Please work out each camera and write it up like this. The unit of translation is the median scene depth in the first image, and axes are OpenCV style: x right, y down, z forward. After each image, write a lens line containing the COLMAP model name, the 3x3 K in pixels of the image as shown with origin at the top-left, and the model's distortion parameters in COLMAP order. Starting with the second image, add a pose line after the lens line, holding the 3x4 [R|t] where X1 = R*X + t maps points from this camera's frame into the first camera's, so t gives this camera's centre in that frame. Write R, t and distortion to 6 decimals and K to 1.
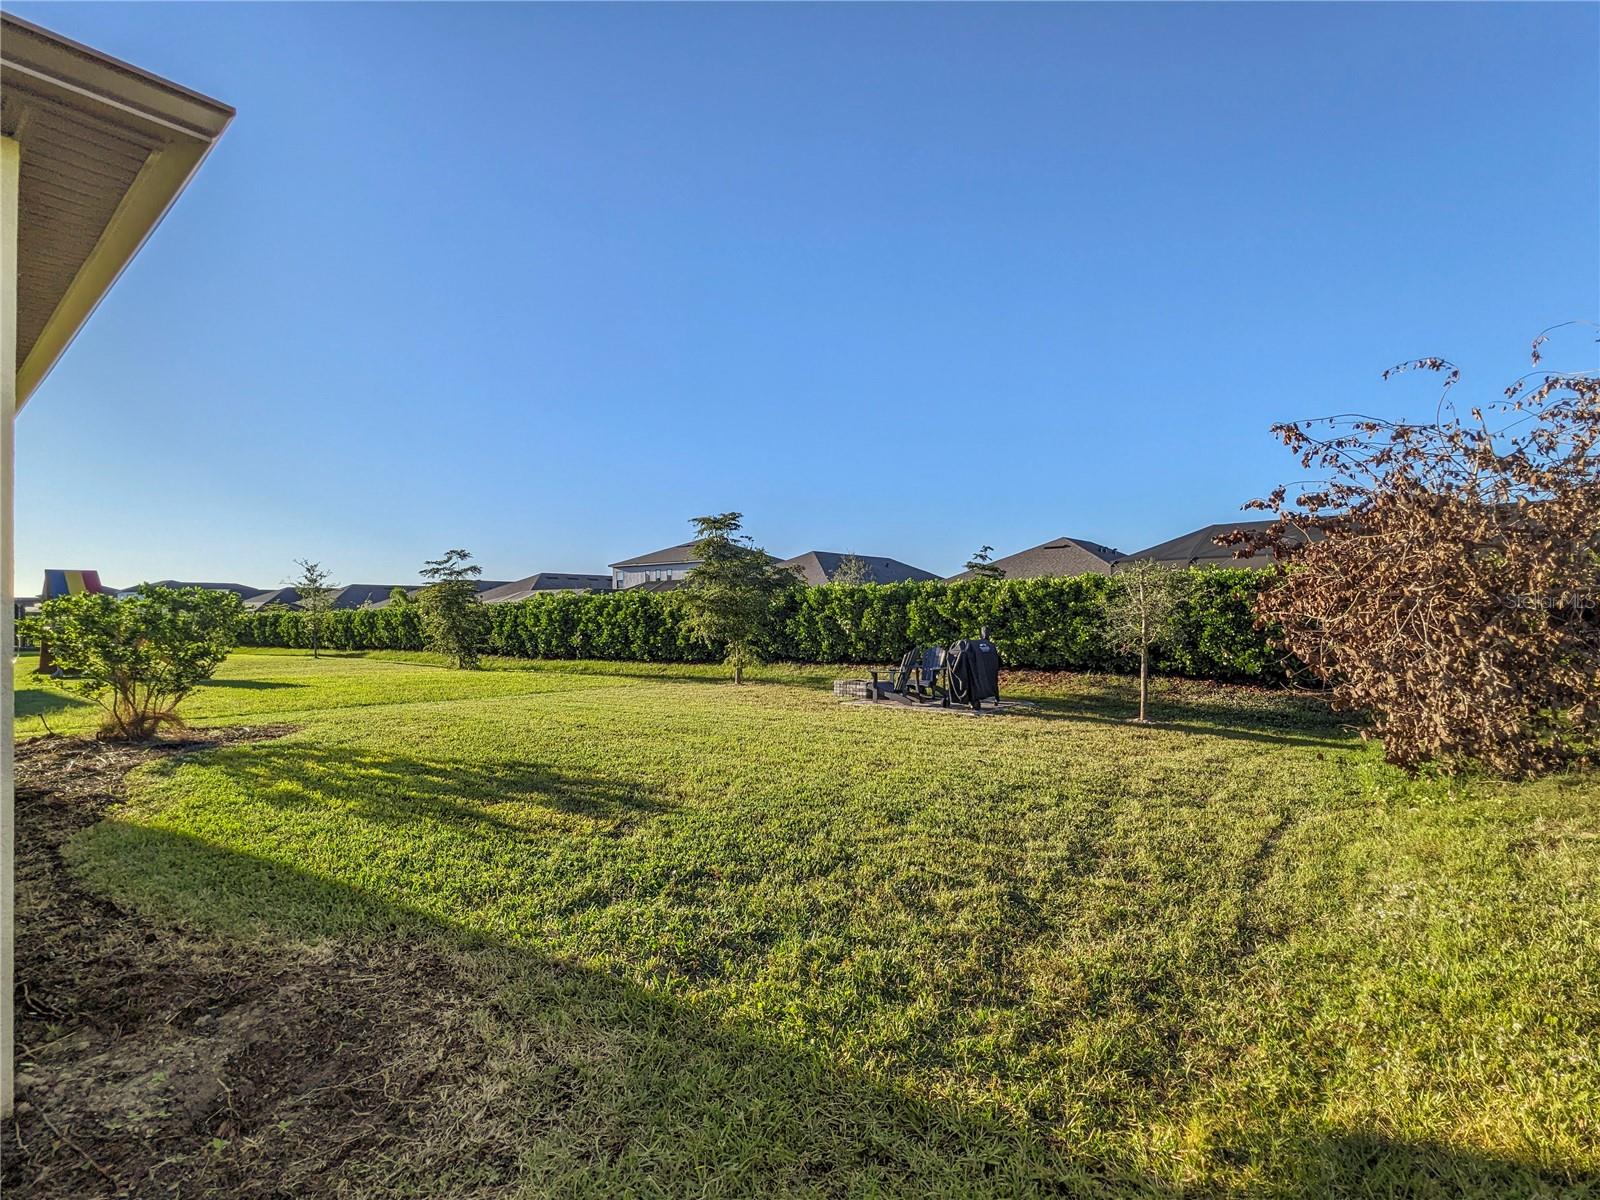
lens RADIAL K [[780.3, 0, 794.3], [0, 780.3, 604.7], [0, 0, 1]] dist [0.001858, 0.000770]
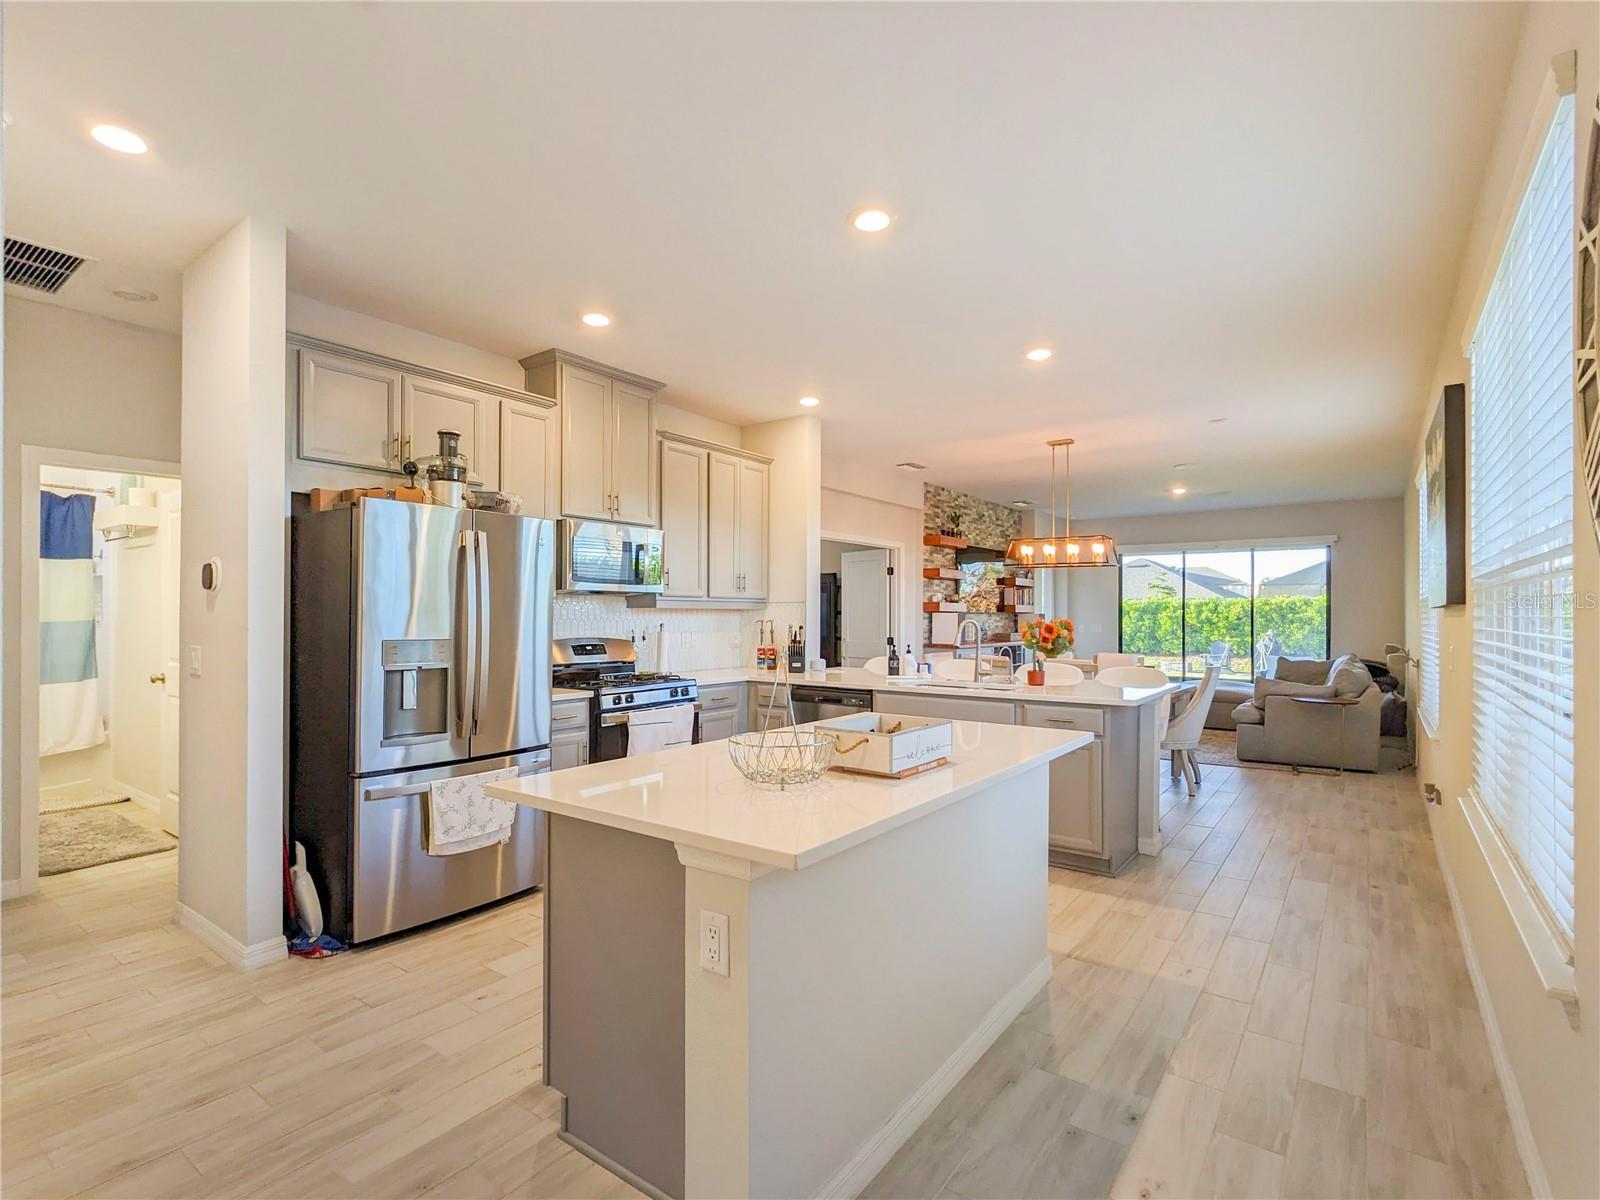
lens RADIAL K [[780.3, 0, 798.8], [0, 780.3, 613.9], [0, 0, 1]] dist [0.001858, 0.000770]
pose [[0.998433, 0.010043, 0.055060, -0.644923], [-0.010312, 0.999936, 0.004610, -0.000866], [-0.055010, -0.005171, 0.998472, -0.470385]]
